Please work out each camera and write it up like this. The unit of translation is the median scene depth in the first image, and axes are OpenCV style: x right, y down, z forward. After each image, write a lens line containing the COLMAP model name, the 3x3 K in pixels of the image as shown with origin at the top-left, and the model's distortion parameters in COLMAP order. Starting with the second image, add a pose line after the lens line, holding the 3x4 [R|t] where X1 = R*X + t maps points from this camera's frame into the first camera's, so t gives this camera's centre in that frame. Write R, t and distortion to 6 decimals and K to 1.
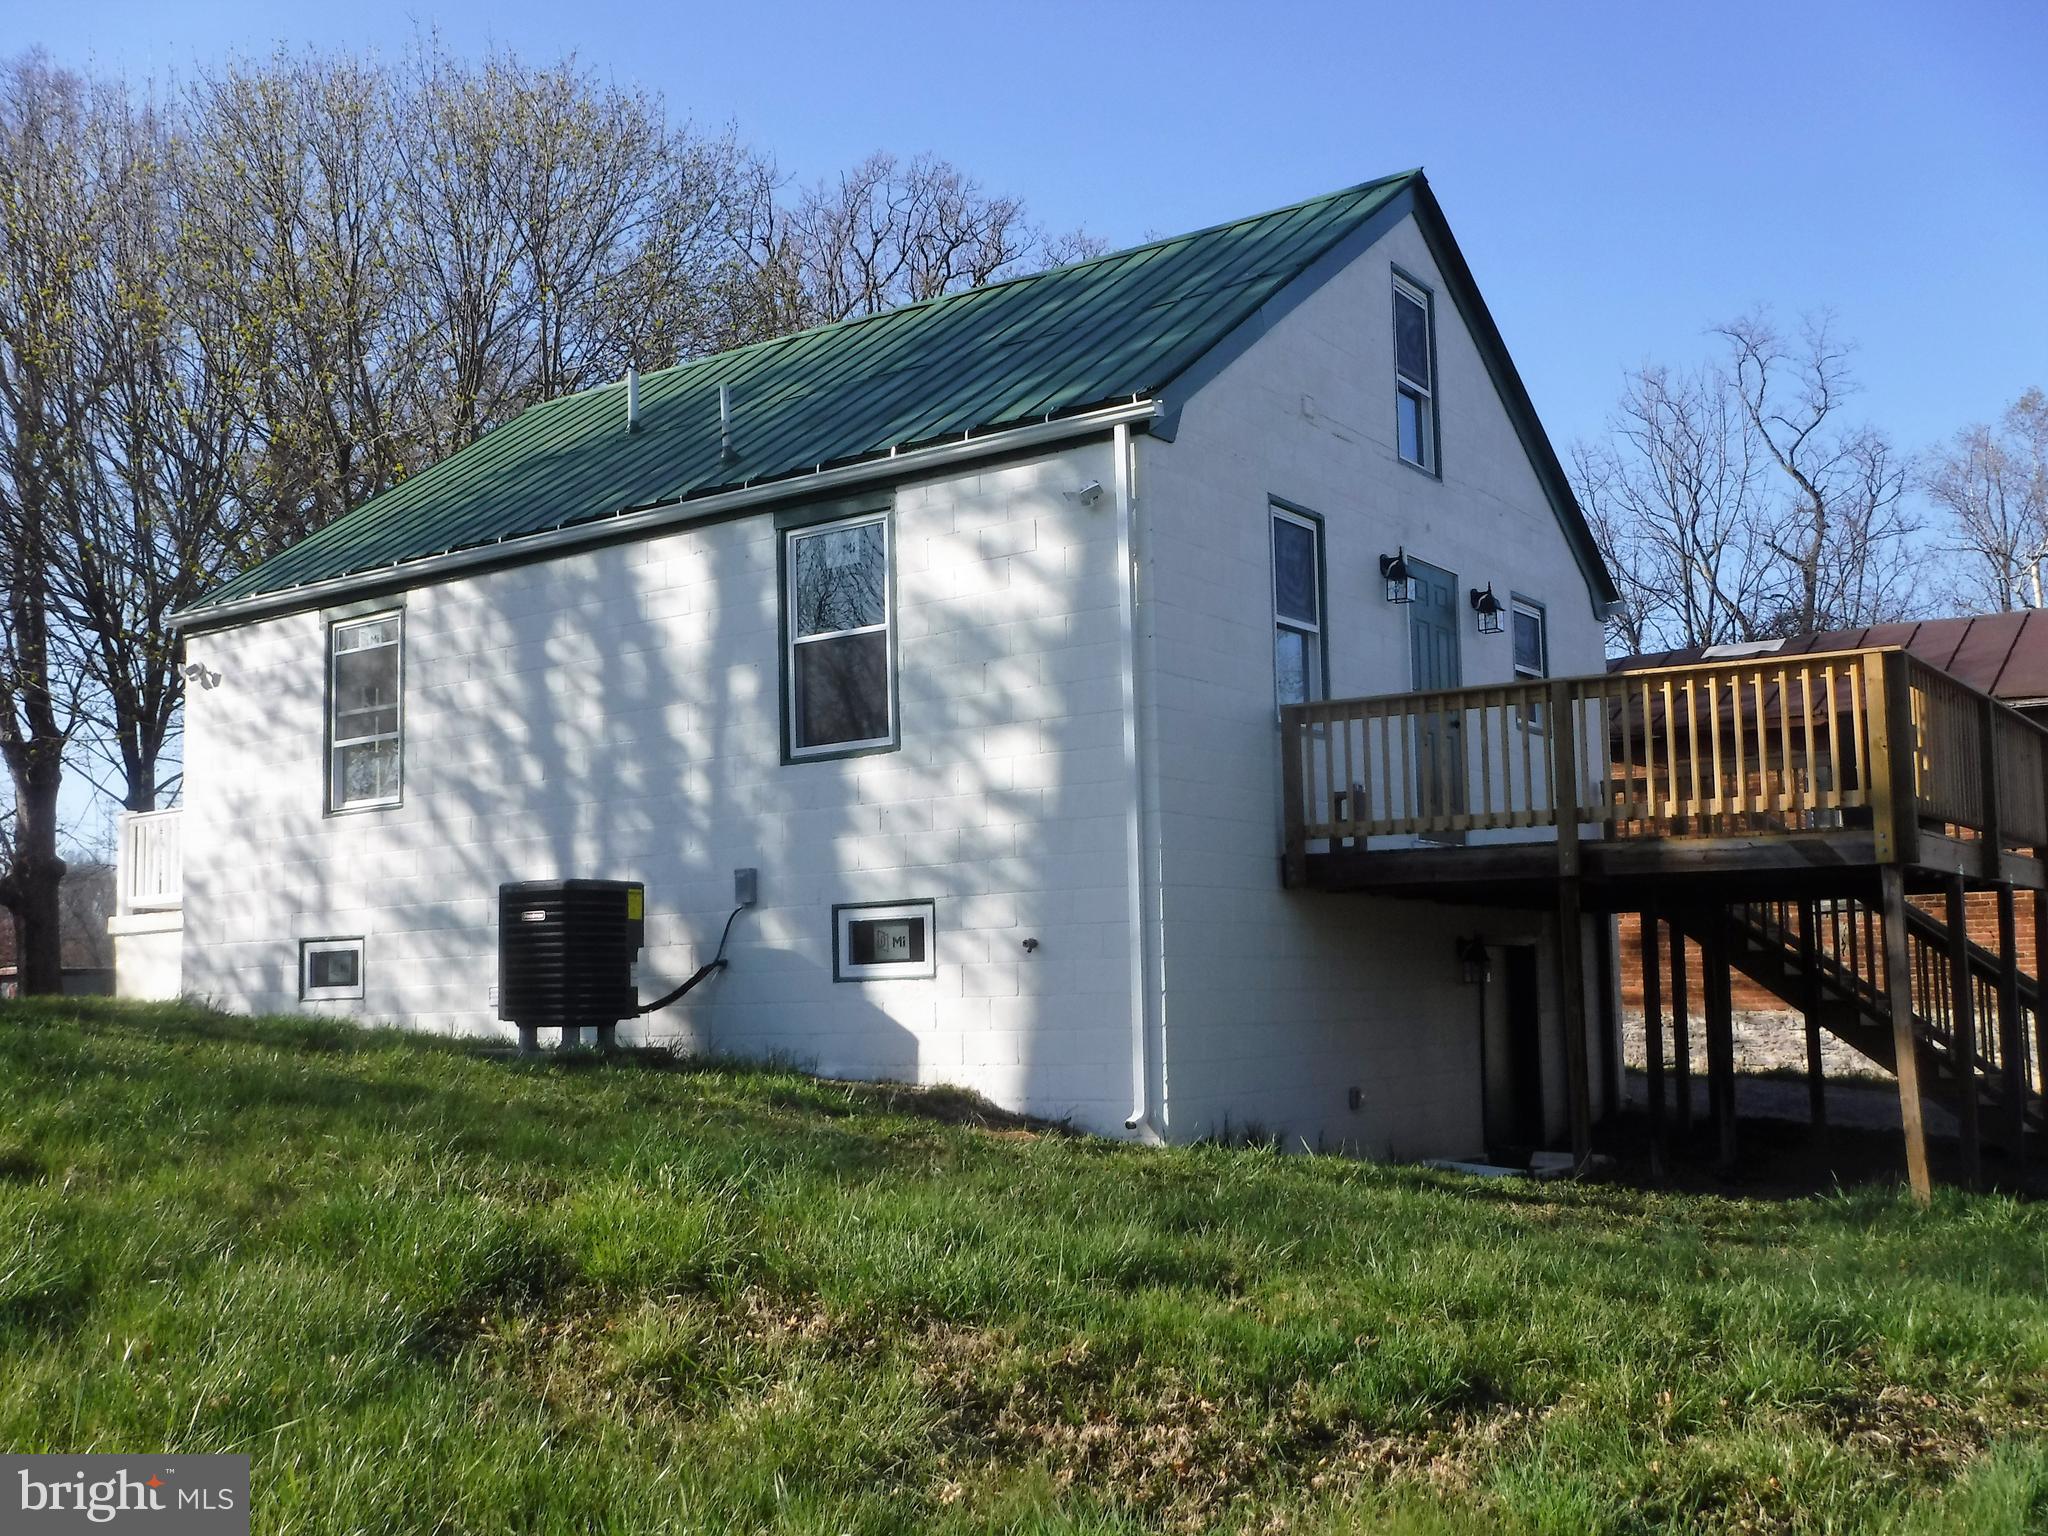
lens RADIAL K [[2066.4, 0, 1024.4], [0, 2066.4, 772.6], [0, 0, 1]] dist [0.009499, 0.000000]
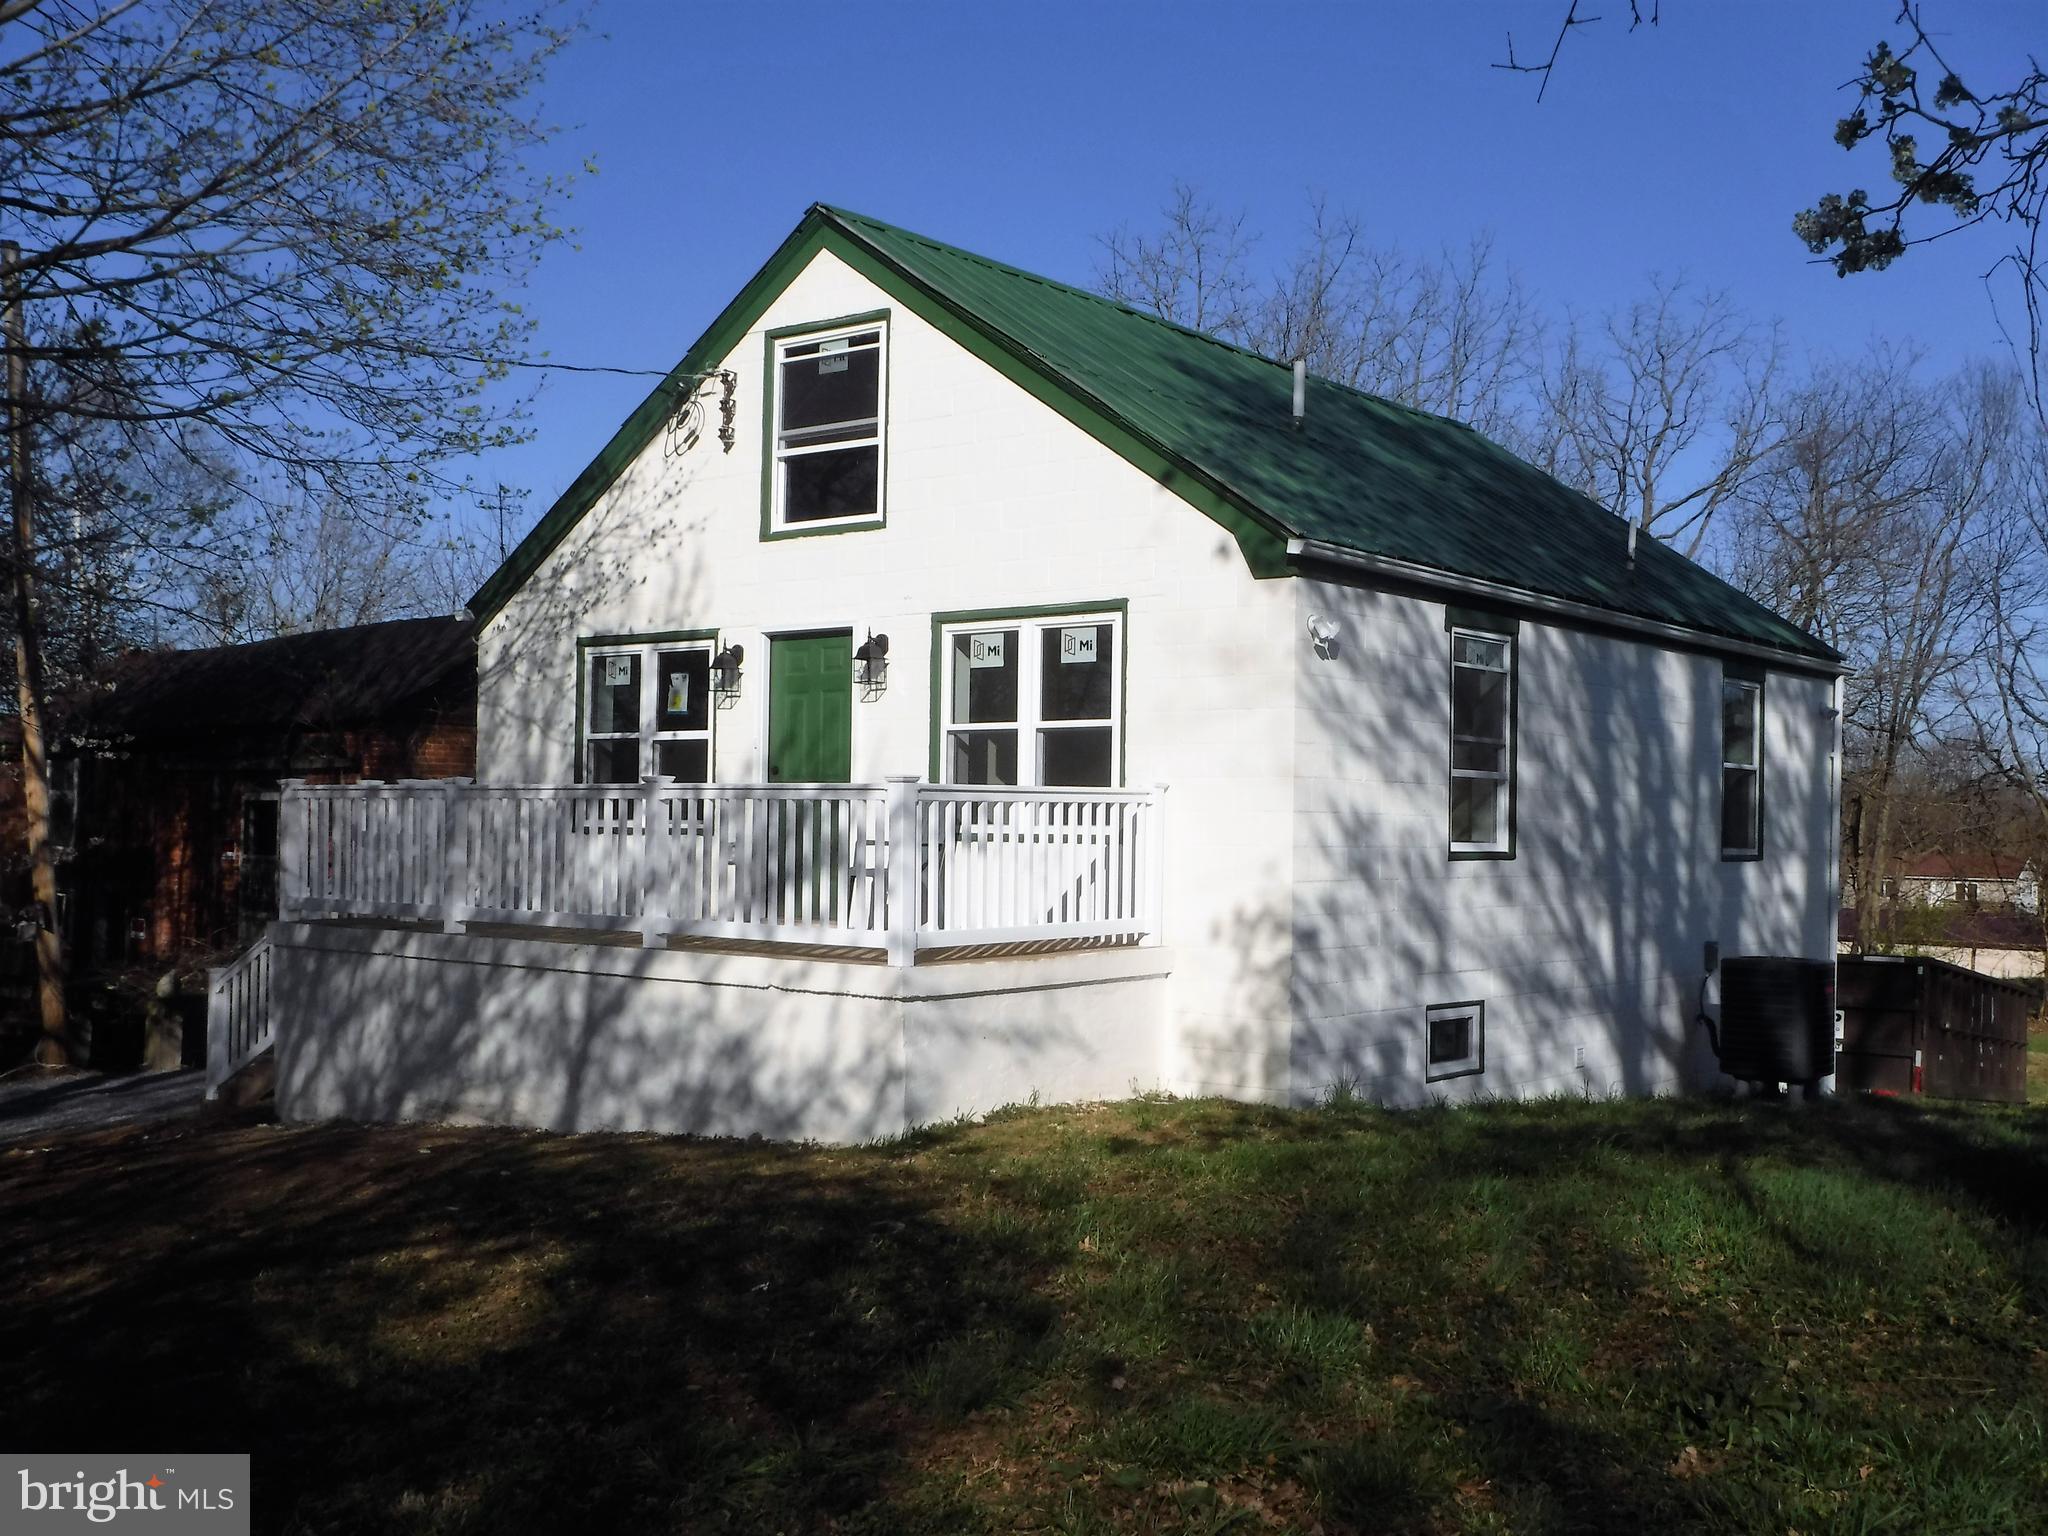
lens RADIAL K [[2066.4, 0, 1025.2], [0, 2066.4, 760.6], [0, 0, 1]] dist [0.009499, 0.000000]
pose [[0.055664, 0.049914, 0.997201, -1.175165], [-0.142868, 0.988870, -0.041522, 0.040298], [-0.988175, -0.140157, 0.062176, 1.116659]]
